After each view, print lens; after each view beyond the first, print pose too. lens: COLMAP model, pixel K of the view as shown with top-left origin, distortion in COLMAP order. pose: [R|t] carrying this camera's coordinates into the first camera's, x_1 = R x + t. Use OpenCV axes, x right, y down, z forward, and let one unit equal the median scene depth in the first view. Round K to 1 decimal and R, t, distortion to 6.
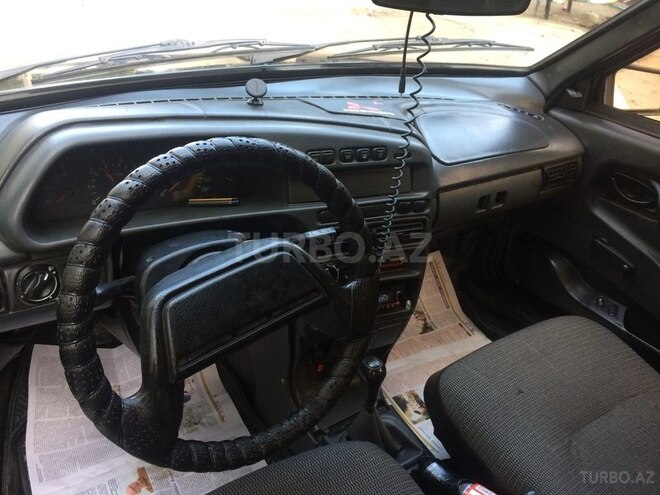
lens RADIAL K [[563.5, 0, 330.0], [0, 563.5, 247.5], [0, 0, 1]] dist [0.075870, -0.102516]
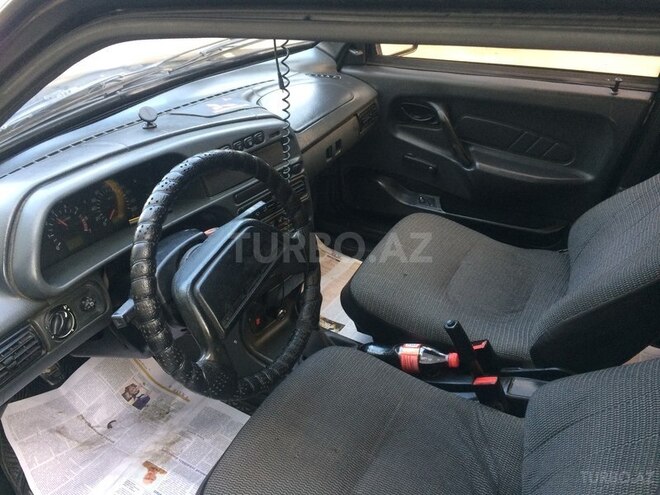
lens RADIAL K [[563.5, 0, 330.0], [0, 563.5, 247.5], [0, 0, 1]] dist [0.075870, -0.102516]
pose [[0.876987, -0.348887, 0.330411, -0.221365], [0.332112, 0.937044, 0.107939, -0.015628], [-0.347267, 0.015073, 0.937645, -0.193789]]
